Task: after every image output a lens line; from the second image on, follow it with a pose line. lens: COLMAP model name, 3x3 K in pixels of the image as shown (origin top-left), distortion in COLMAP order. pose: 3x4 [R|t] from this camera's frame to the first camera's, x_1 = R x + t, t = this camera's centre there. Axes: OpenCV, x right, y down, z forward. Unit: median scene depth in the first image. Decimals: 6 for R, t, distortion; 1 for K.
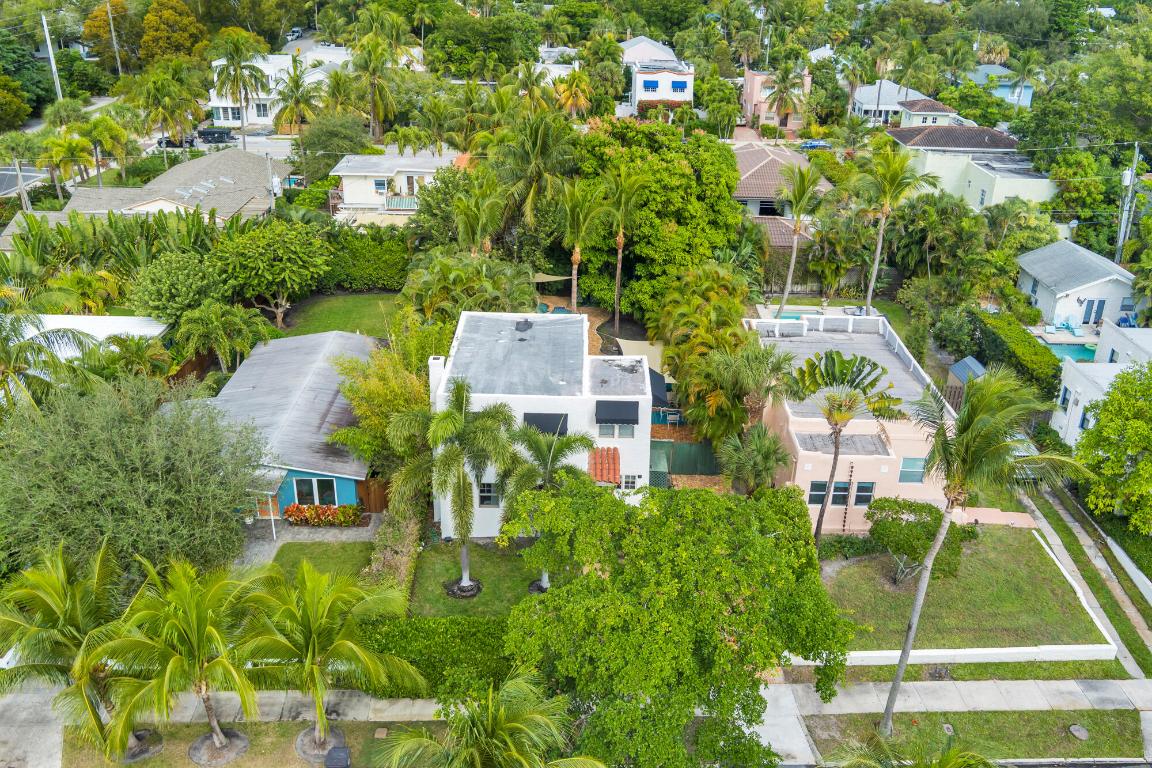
lens RADIAL K [[948.2, 0, 596.4], [0, 948.2, 354.5], [0, 0, 1]] dist [-0.022895, 0.017358]
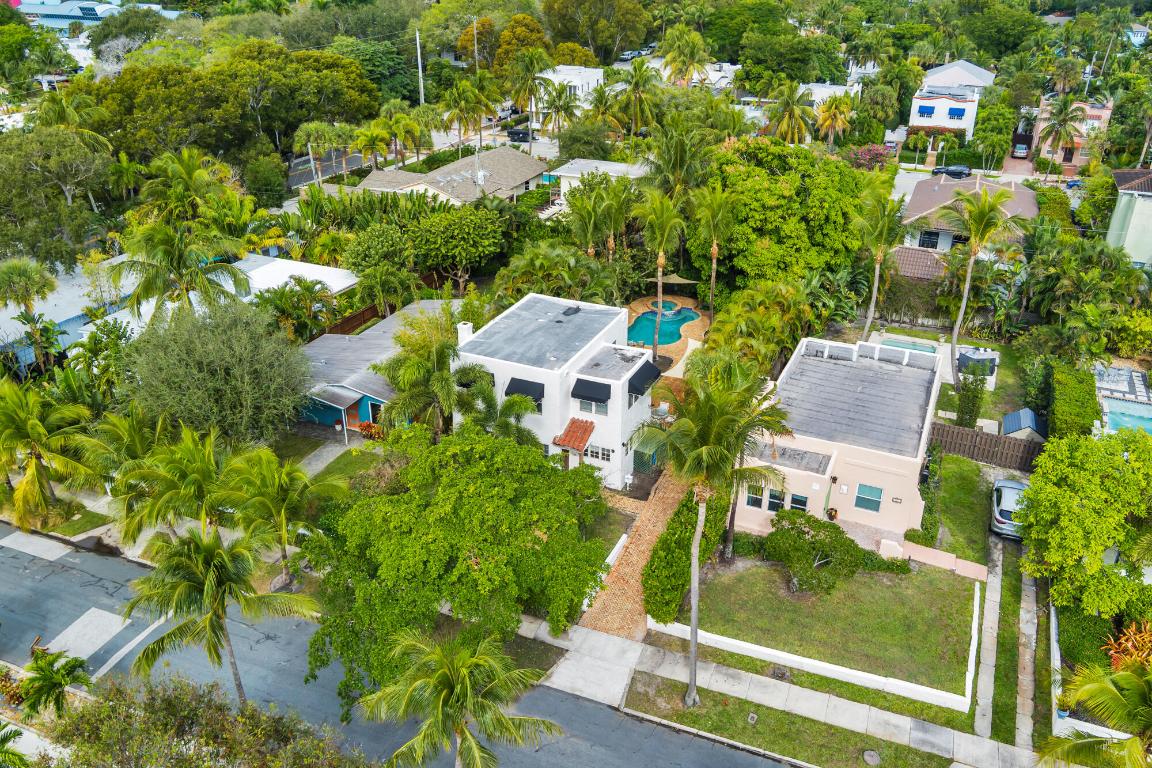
lens RADIAL K [[904.4, 0, 578.2], [0, 904.4, 385.3], [0, 0, 1]] dist [-0.038600, 0.017849]
pose [[0.906942, 0.163211, -0.388354, 0.308428], [-0.150828, 0.986589, 0.062390, -0.008852], [0.393329, 0.001991, 0.919396, -0.018120]]
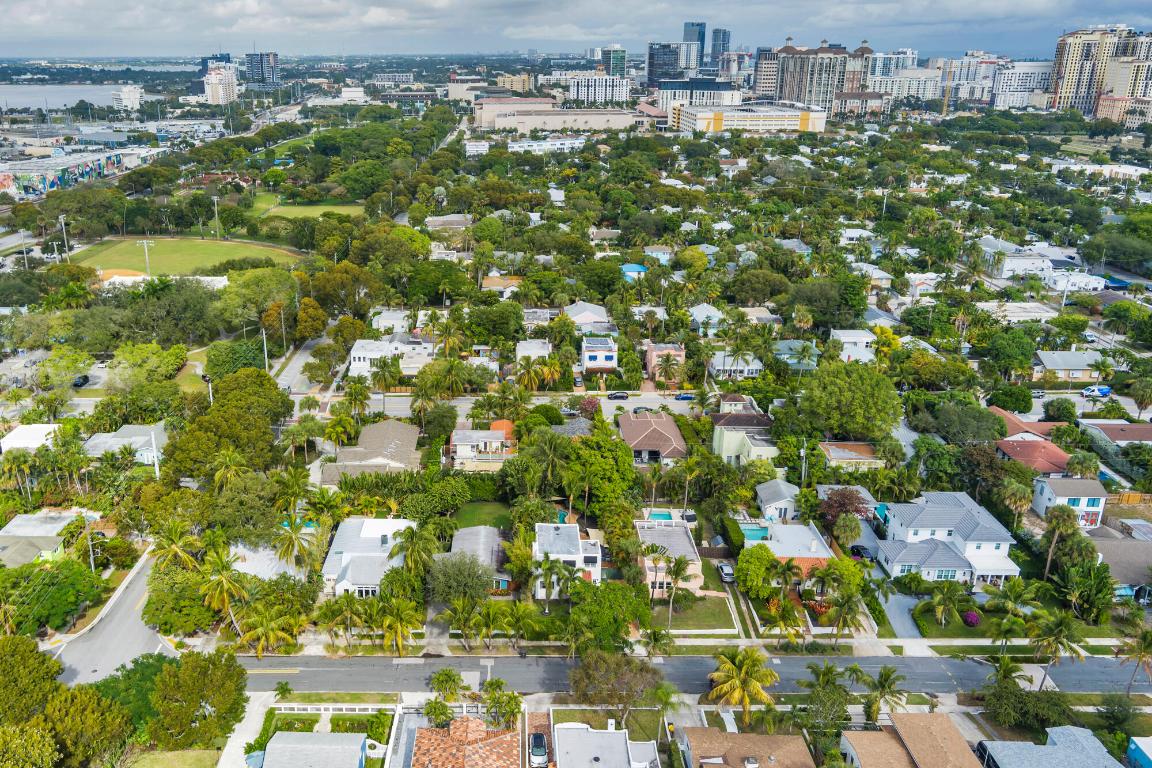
lens RADIAL K [[904.4, 0, 471.3], [0, 904.4, 398.0], [0, 0, 1]] dist [-0.038600, 0.017849]
pose [[0.997616, -0.007782, -0.068566, -0.119562], [0.002392, 0.996923, -0.078349, -0.176445], [0.068964, 0.077998, 0.994565, -1.517233]]
